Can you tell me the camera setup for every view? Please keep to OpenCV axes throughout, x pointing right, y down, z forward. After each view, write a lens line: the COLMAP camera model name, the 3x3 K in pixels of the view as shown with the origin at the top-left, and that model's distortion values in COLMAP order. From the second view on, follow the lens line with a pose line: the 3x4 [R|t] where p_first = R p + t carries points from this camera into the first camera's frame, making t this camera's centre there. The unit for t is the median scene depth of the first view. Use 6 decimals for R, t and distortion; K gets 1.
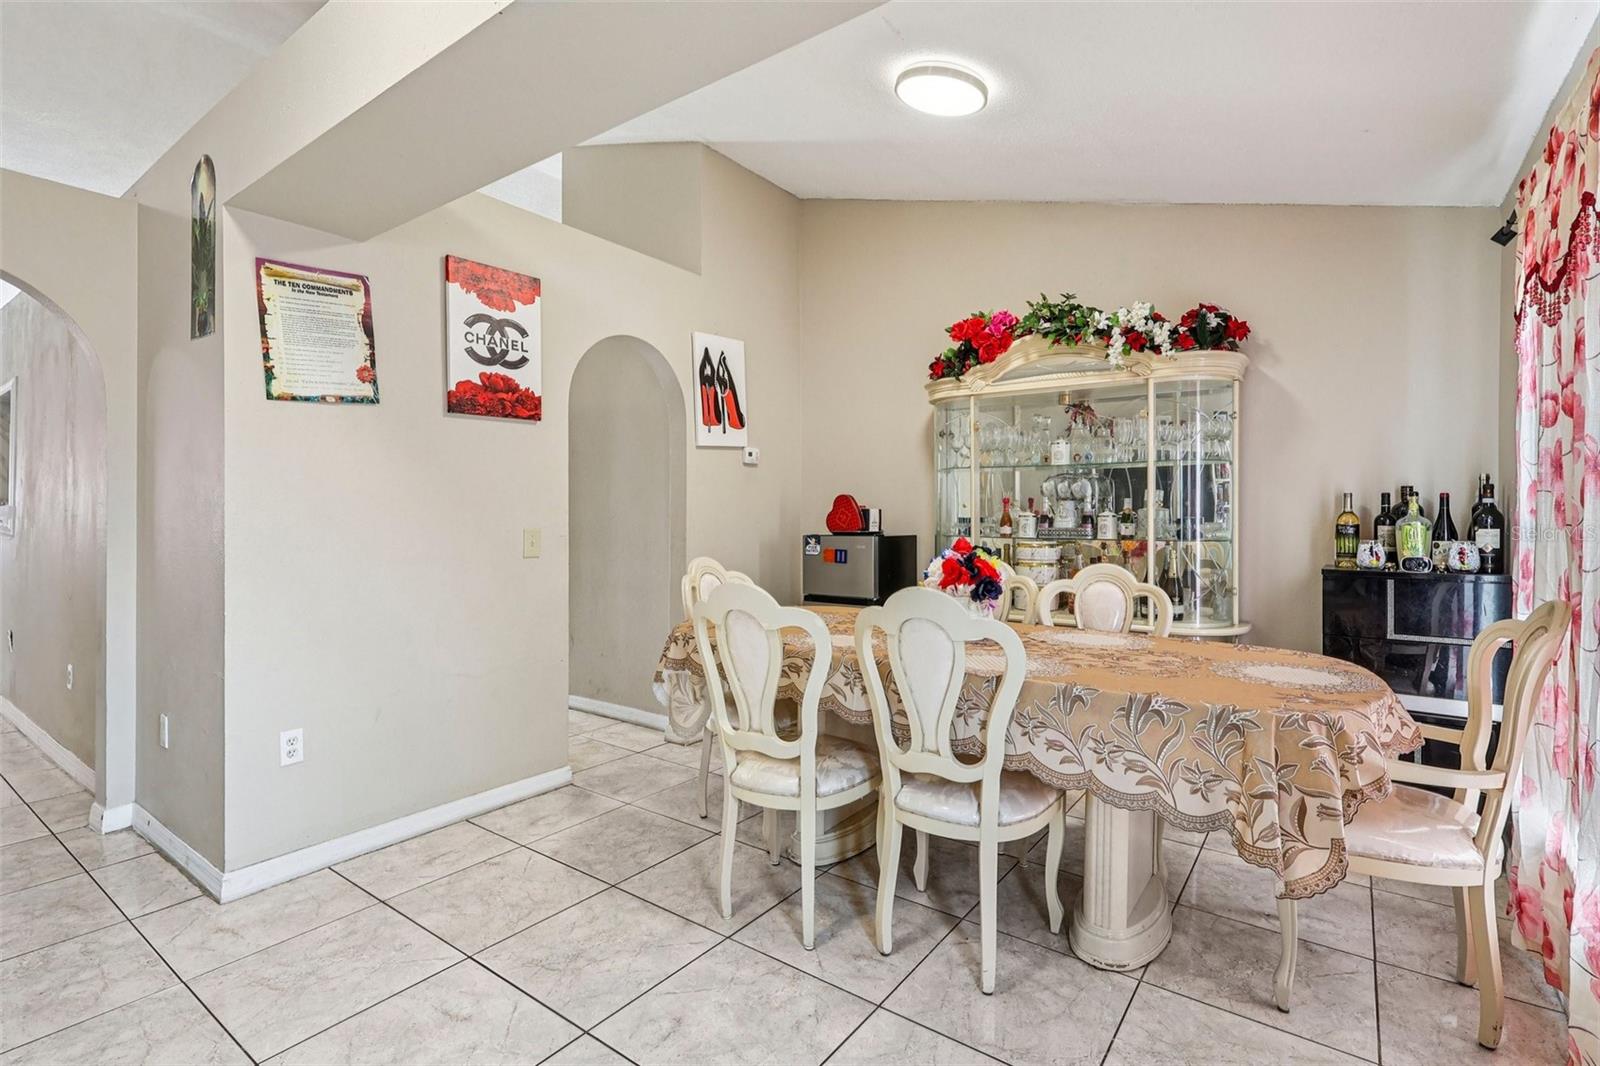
lens RADIAL K [[749.6, 0, 804.1], [0, 749.6, 526.6], [0, 0, 1]] dist [-0.000828, 0.001053]
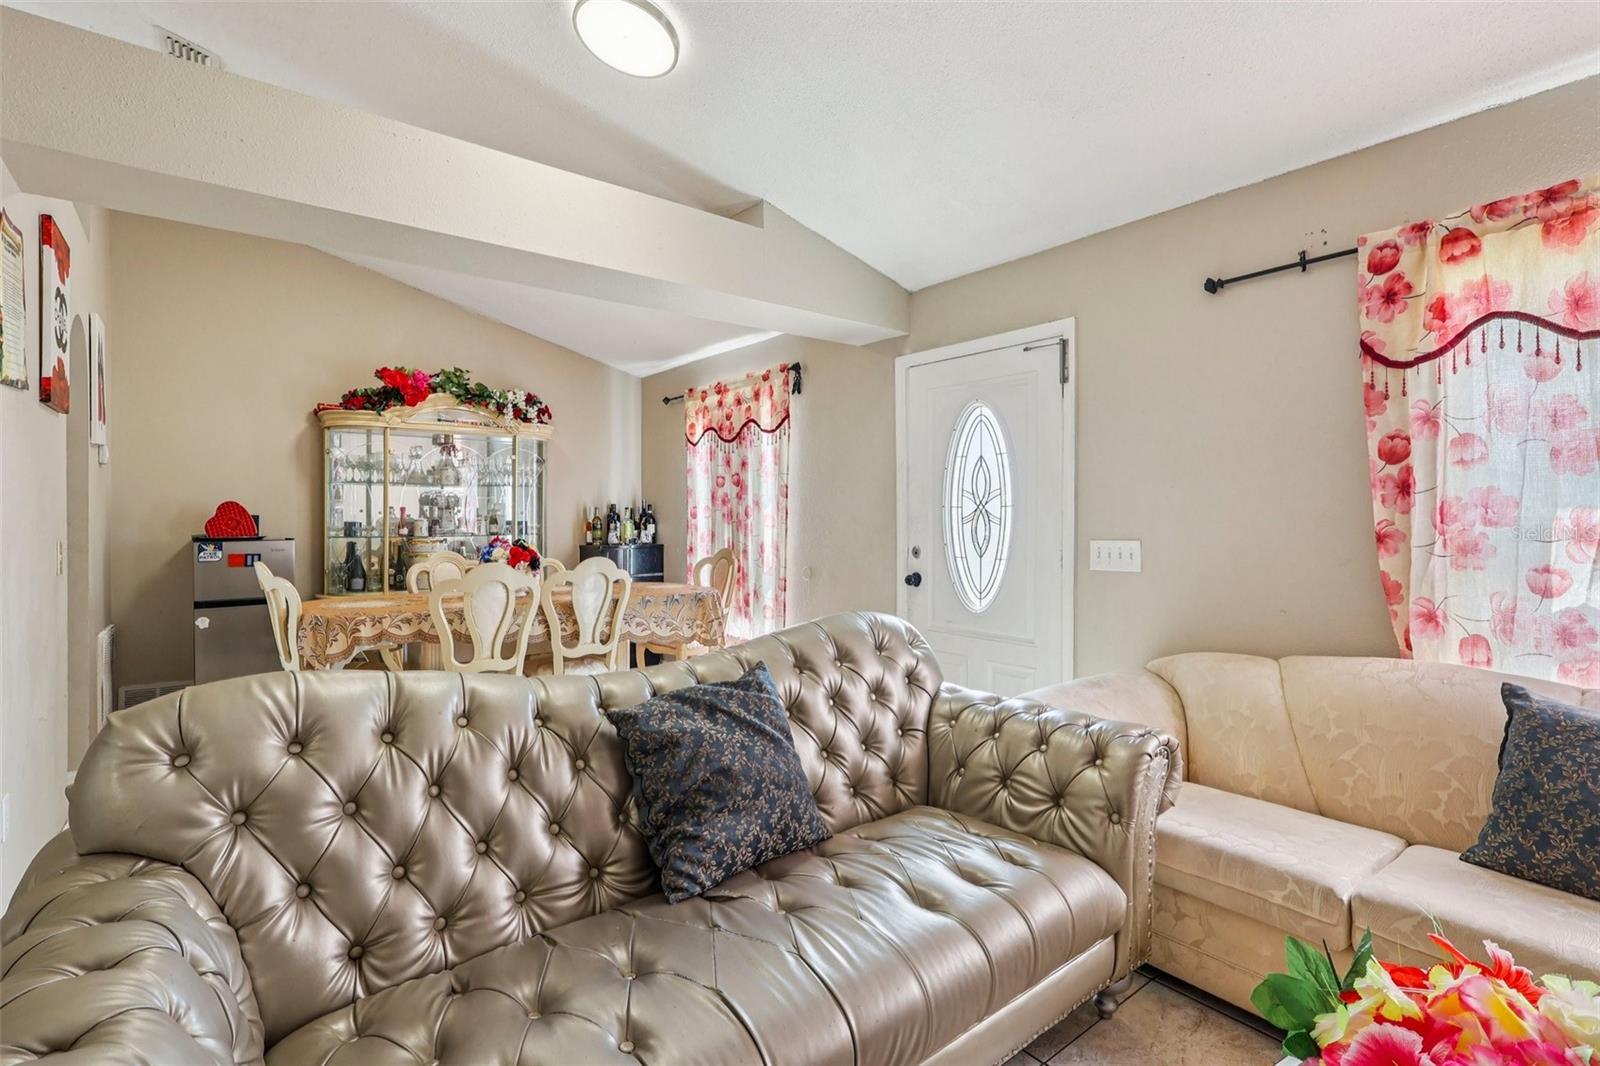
lens RADIAL K [[749.6, 0, 807.1], [0, 749.6, 516.9], [0, 0, 1]] dist [-0.000828, 0.001053]
pose [[0.254681, -0.004106, 0.967016, -1.081293], [0.018508, 0.999829, -0.000629, -0.008785], [-0.966848, 0.018058, 0.254714, -0.027151]]
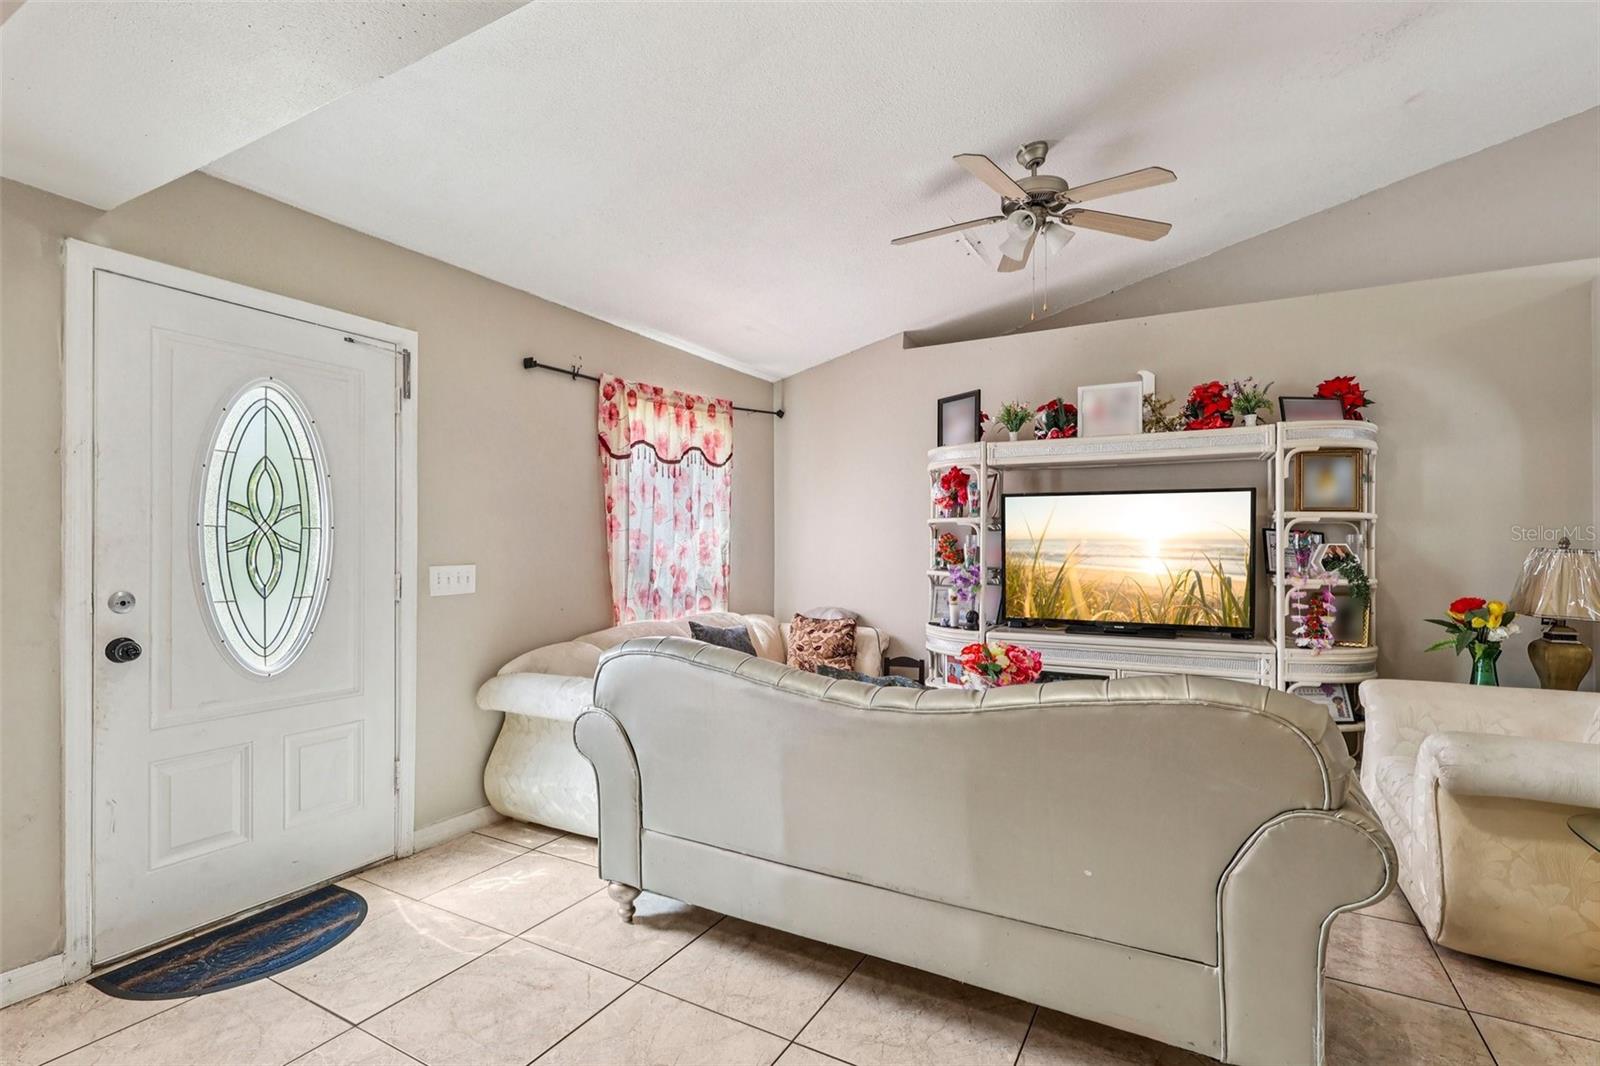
lens RADIAL K [[749.6, 0, 813.7], [0, 749.6, 547.6], [0, 0, 1]] dist [-0.000828, 0.001053]
pose [[-0.991779, -0.009120, -0.127638, -0.331223], [-0.011321, 0.999799, 0.016532, -0.019016], [0.127462, 0.017841, -0.991683, 0.990305]]
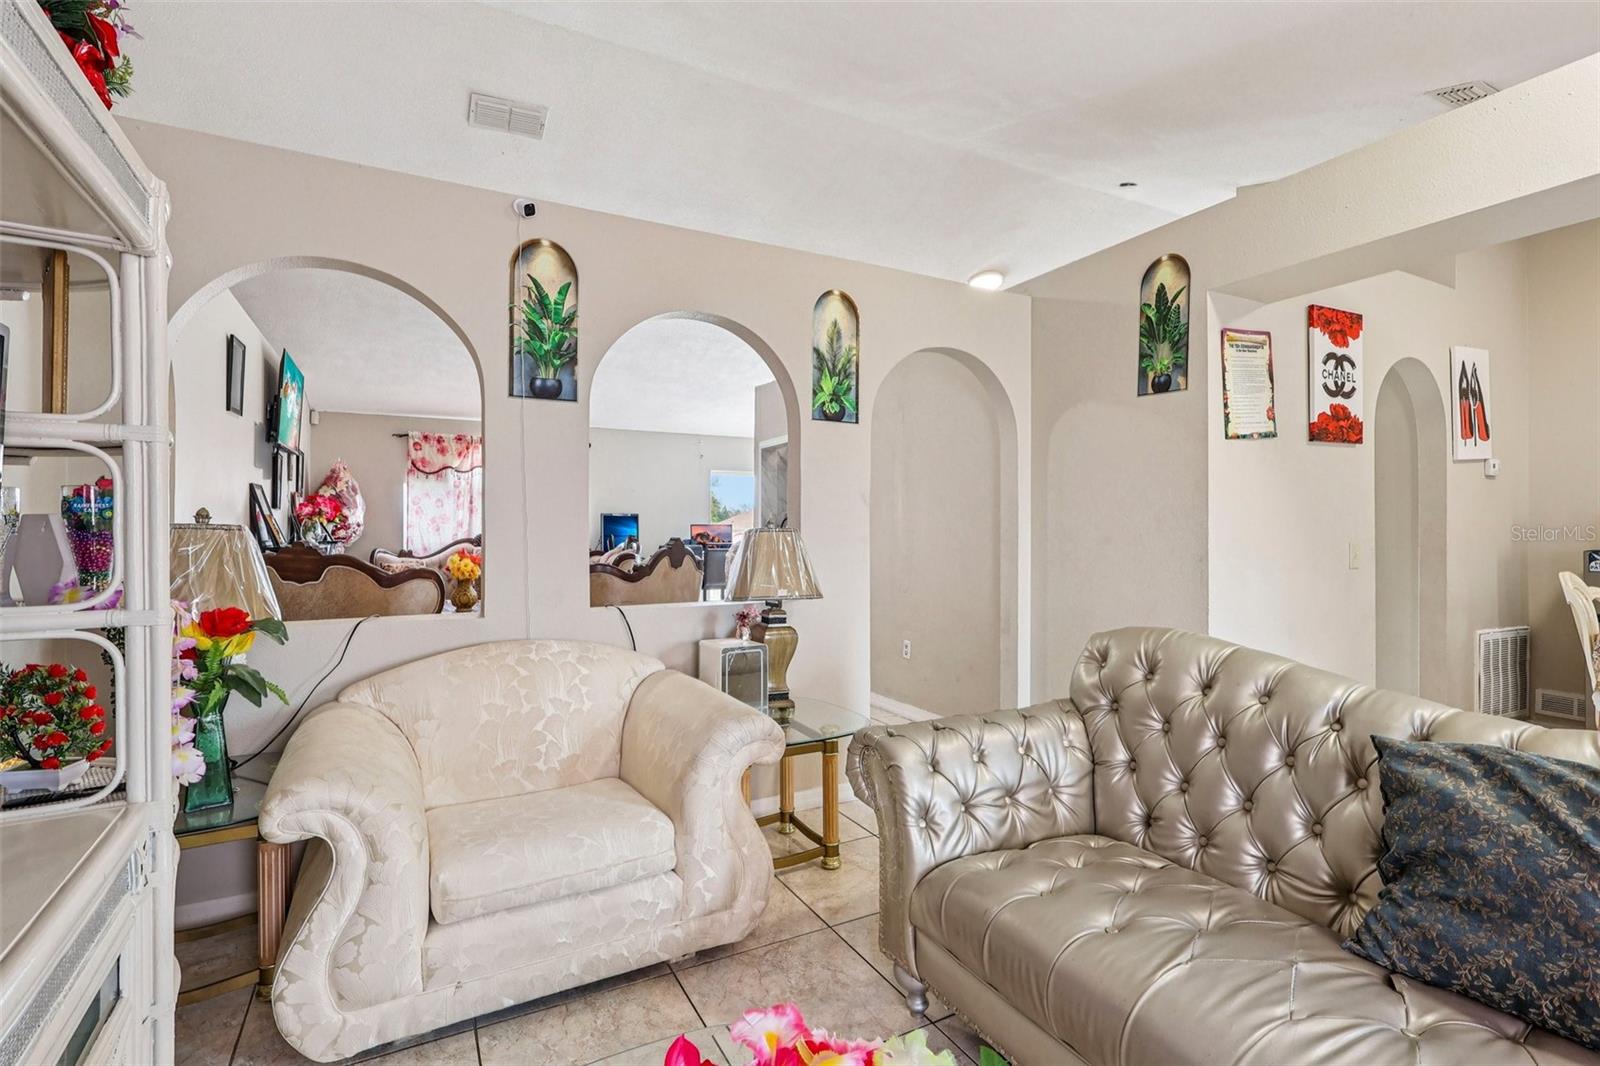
lens RADIAL K [[749.6, 0, 795.0], [0, 749.6, 528.2], [0, 0, 1]] dist [-0.000828, 0.001053]
pose [[0.902338, -0.003606, -0.431014, -0.705998], [-0.003488, 0.999871, -0.015668, 0.001932], [0.431015, 0.015641, 0.902209, -0.381905]]
